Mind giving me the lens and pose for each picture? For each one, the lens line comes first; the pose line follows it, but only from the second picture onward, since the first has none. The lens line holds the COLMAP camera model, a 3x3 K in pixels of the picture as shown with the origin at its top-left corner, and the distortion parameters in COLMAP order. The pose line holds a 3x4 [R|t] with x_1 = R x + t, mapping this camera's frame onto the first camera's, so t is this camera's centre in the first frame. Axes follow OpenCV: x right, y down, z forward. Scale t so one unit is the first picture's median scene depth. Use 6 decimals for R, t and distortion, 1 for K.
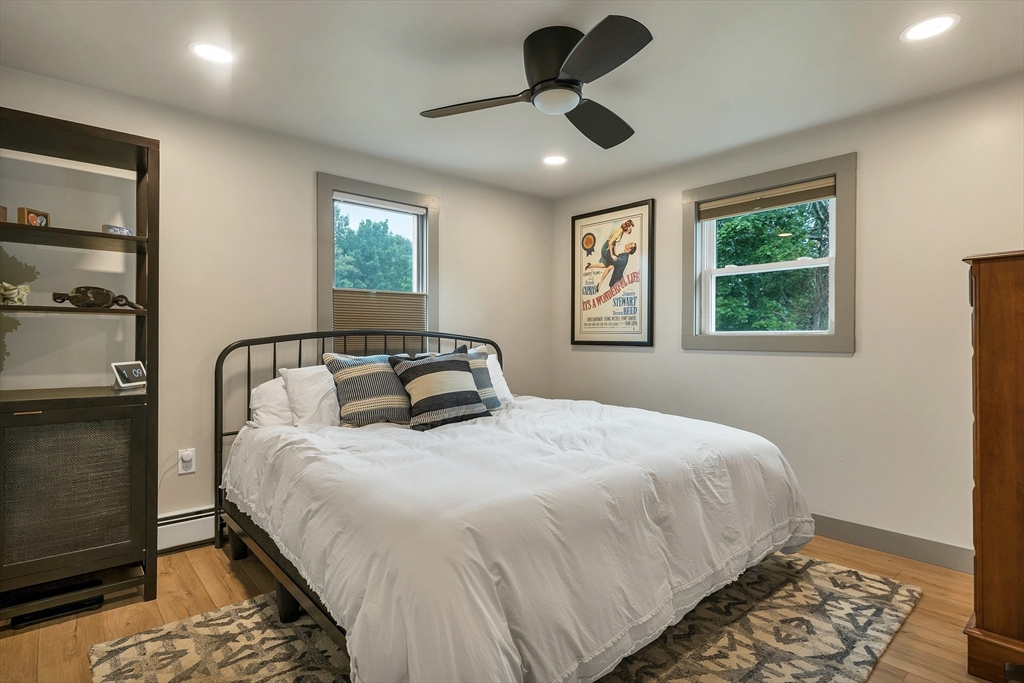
lens RADIAL K [[523.0, 0, 509.4], [0, 523.0, 335.7], [0, 0, 1]] dist [-0.001773, 0.000552]
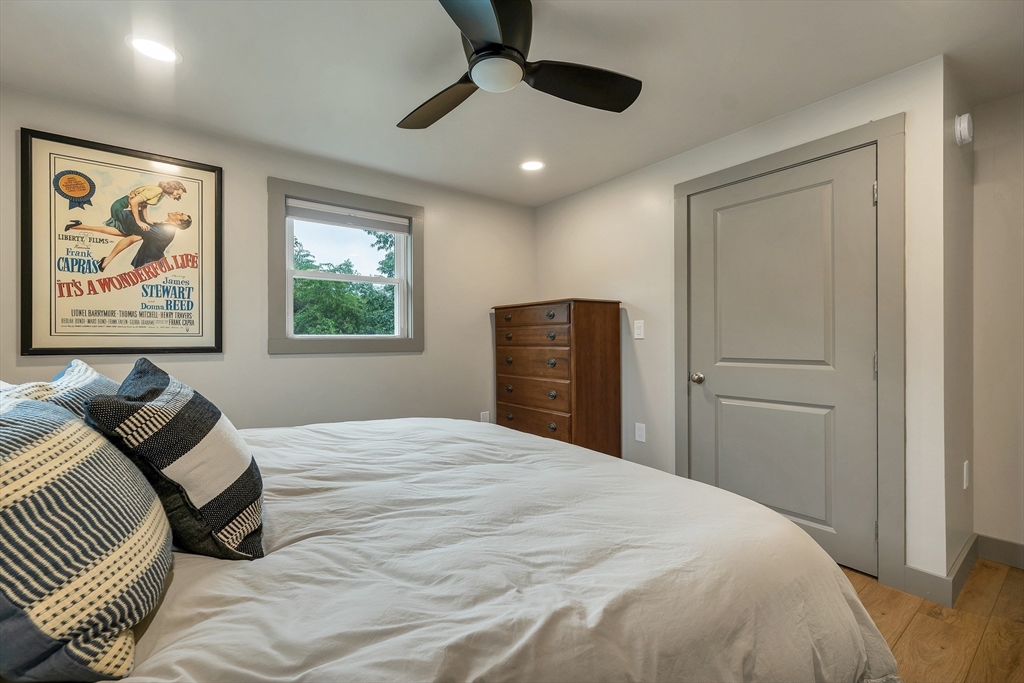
lens RADIAL K [[423.8, 0, 508.3], [0, 423.8, 343.7], [0, 0, 1]] dist [-0.000411, -0.000138]
pose [[0.090418, -0.008026, 0.995872, -0.311452], [0.004159, 0.999962, 0.007682, 0.003719], [-0.995895, 0.003448, 0.090448, 0.472774]]
